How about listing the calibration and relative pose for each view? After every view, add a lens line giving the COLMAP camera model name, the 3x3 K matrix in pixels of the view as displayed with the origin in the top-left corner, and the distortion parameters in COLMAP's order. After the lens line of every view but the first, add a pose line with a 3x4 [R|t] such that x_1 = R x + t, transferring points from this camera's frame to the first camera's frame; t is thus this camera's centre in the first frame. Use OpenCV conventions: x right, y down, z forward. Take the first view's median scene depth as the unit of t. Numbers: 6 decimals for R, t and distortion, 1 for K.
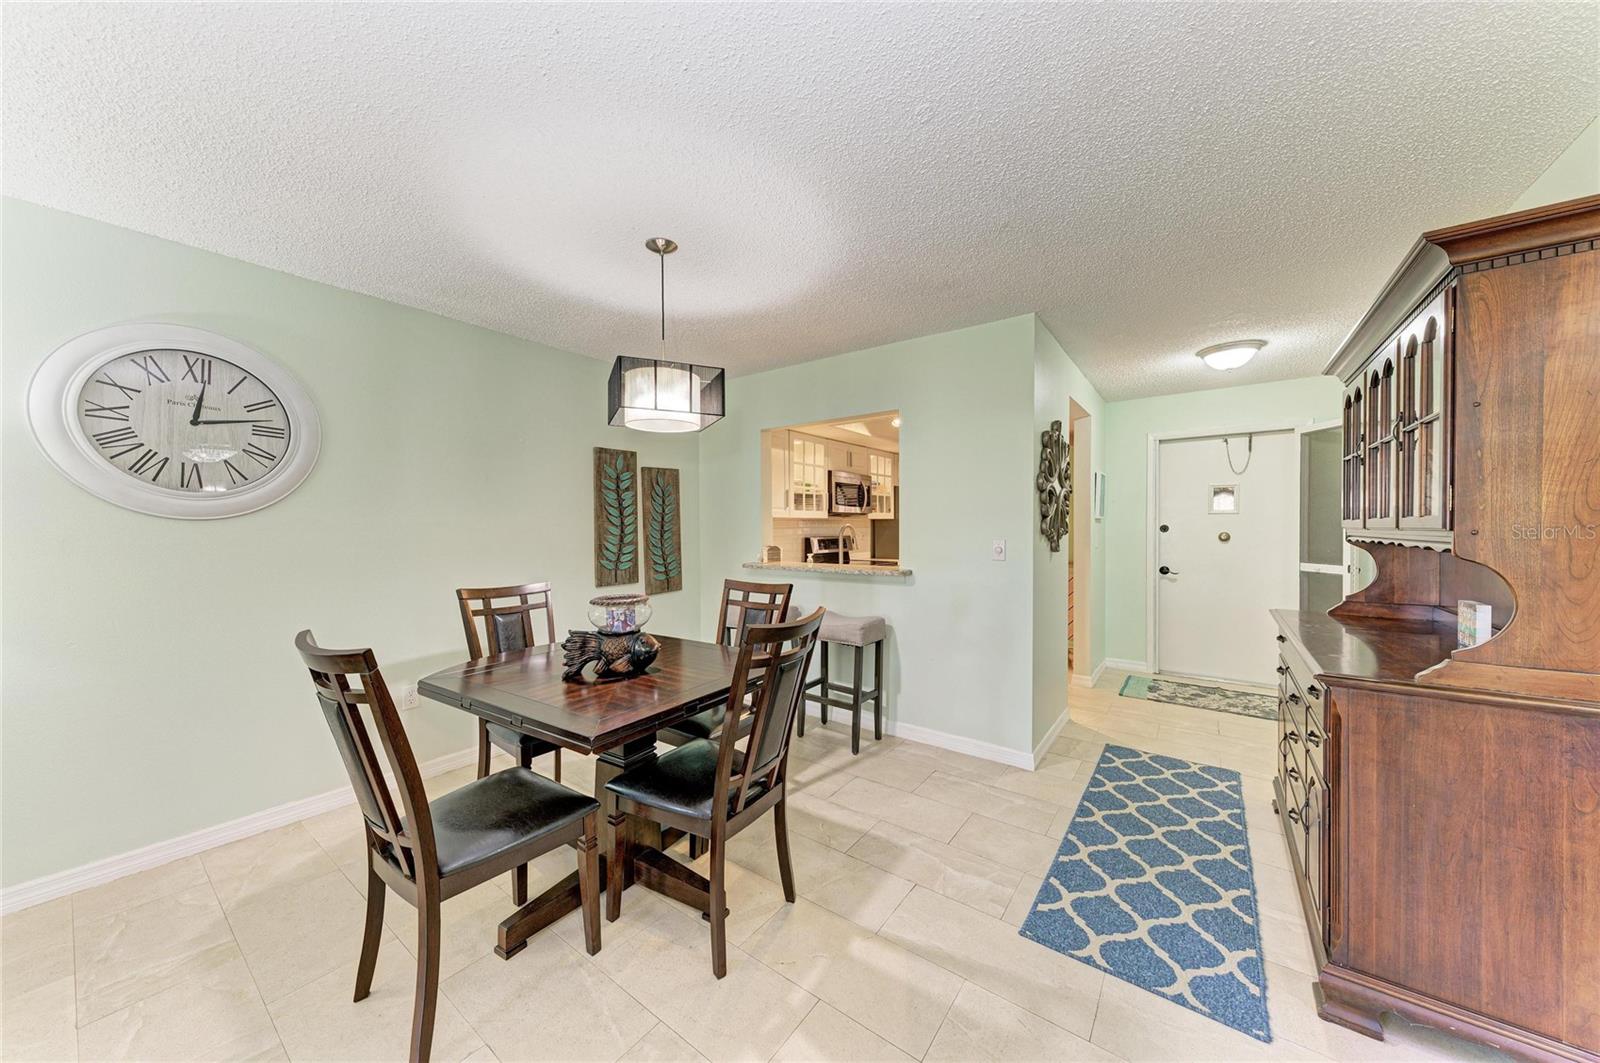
lens RADIAL K [[541.6, 0, 800.2], [0, 541.6, 534.1], [0, 0, 1]] dist [0.014071, -0.003233]
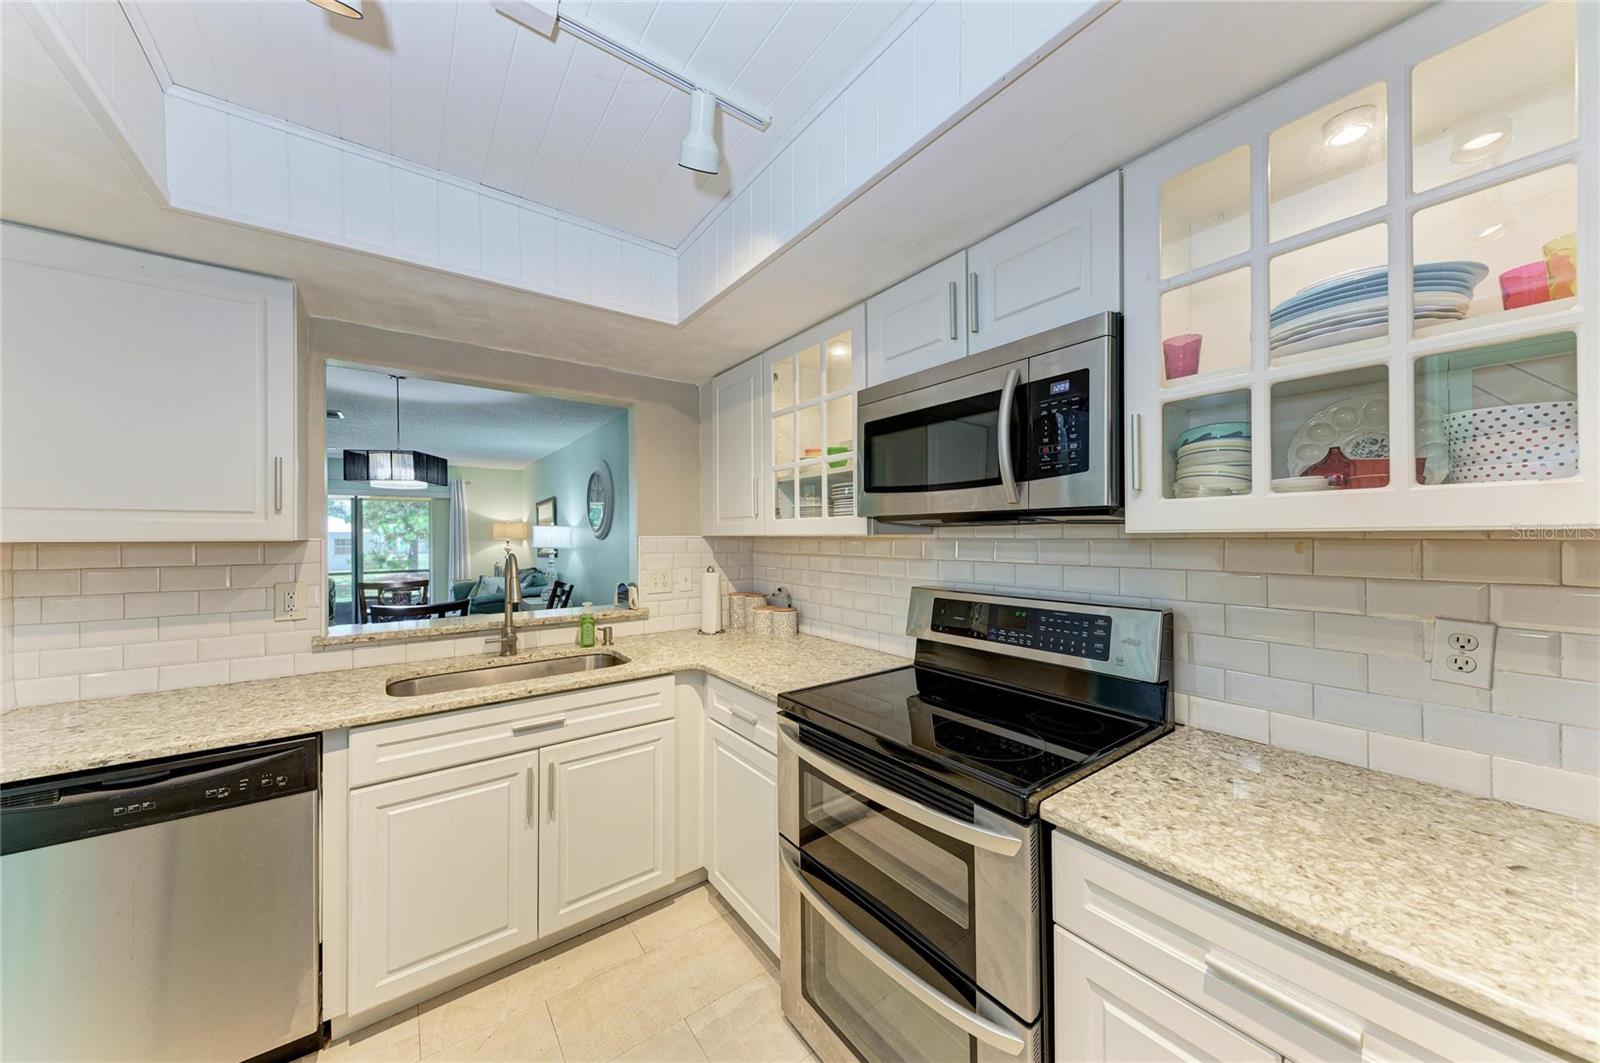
lens RADIAL K [[541.6, 0, 795.0], [0, 541.6, 530.0], [0, 0, 1]] dist [0.014071, -0.003233]
pose [[-0.297890, 0.002031, -0.954598, 0.564406], [-0.003967, 0.999986, 0.003366, -0.048612], [0.954592, 0.004790, -0.297878, 1.543096]]
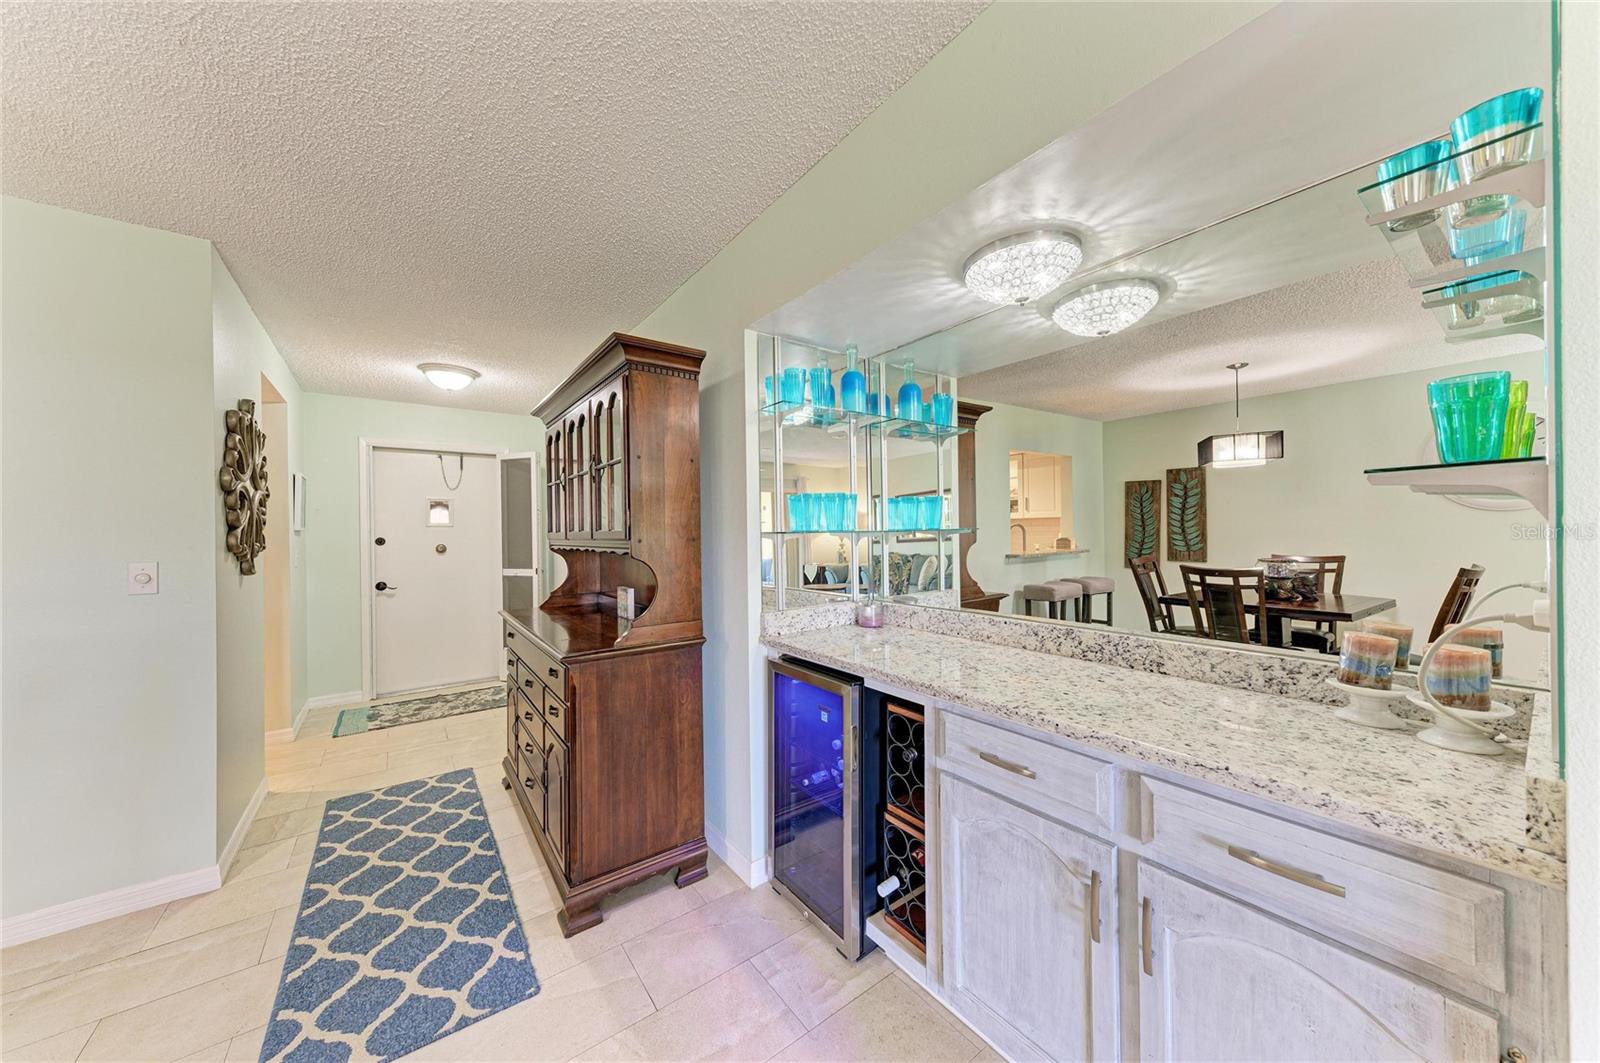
lens RADIAL K [[541.6, 0, 801.7], [0, 541.6, 534.5], [0, 0, 1]] dist [0.014071, -0.003233]
pose [[0.286349, -0.001012, 0.958125, -0.028579], [0.022616, 0.999728, -0.005703, -0.000741], [-0.957859, 0.023302, 0.286294, 0.050020]]
